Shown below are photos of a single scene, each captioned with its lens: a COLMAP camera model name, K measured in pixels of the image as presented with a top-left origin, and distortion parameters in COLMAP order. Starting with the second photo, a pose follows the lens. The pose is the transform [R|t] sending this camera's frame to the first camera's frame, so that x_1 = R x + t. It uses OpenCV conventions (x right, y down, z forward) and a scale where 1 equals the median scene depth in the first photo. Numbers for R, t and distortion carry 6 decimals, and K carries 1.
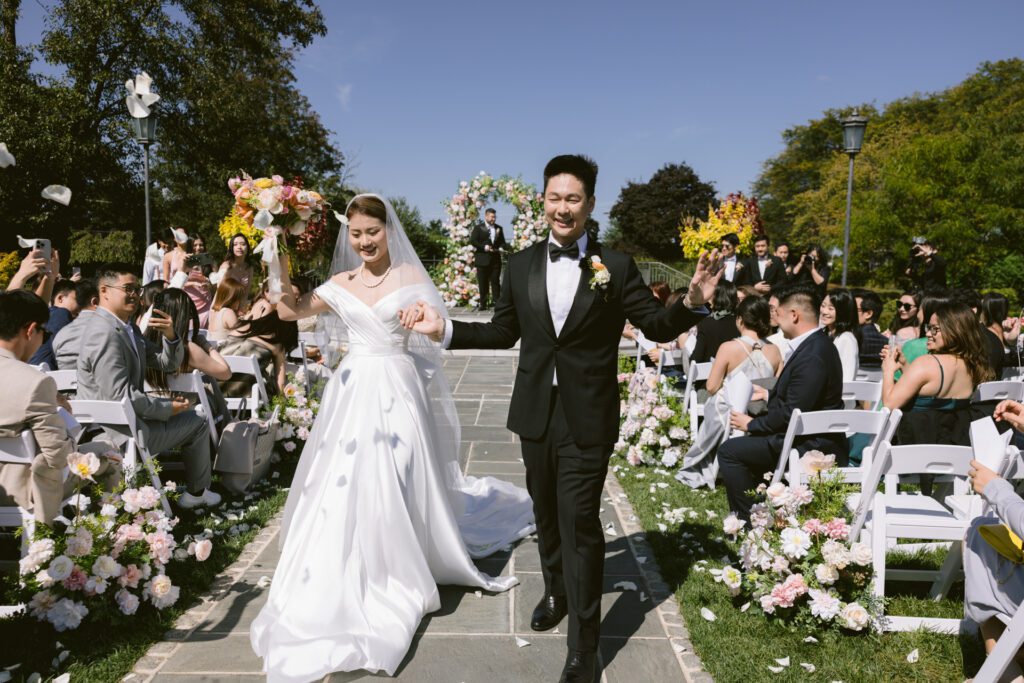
lens RADIAL K [[818.6, 0, 512.0], [0, 818.6, 341.5], [0, 0, 1]] dist [0.011621, 0.001669]
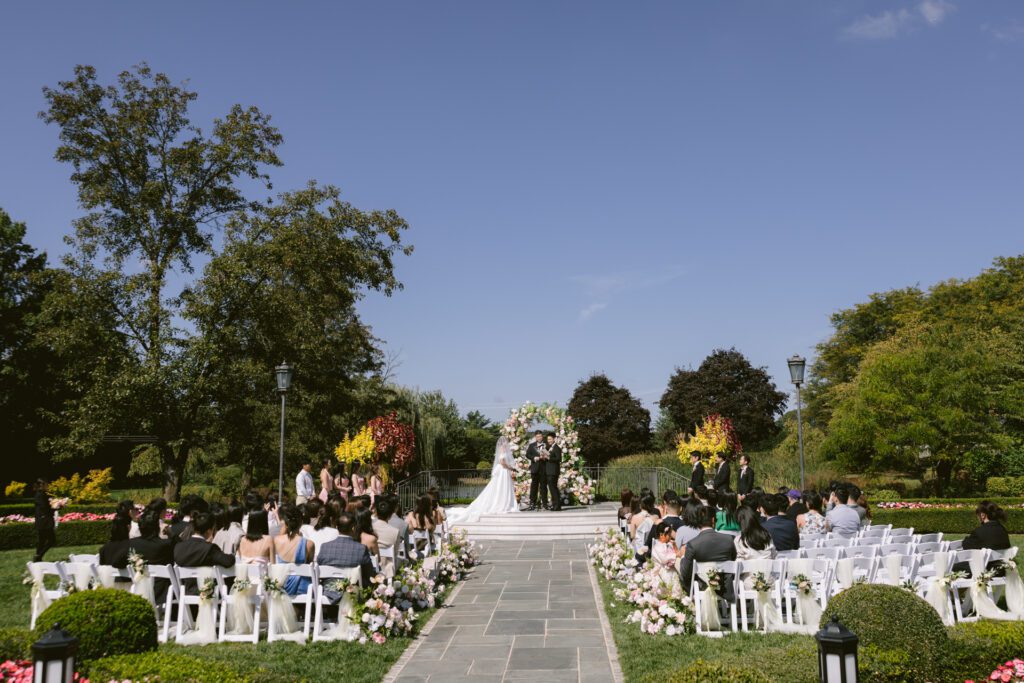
lens RADIAL K [[974.7, 0, 549.3], [0, 974.7, 287.1], [0, 0, 1]] dist [0.011184, 0.006189]
pose [[0.999555, -0.029165, -0.006297, 0.010935], [0.026499, 0.964722, -0.261932, 0.023802], [0.013714, 0.261649, 0.965066, -0.466921]]
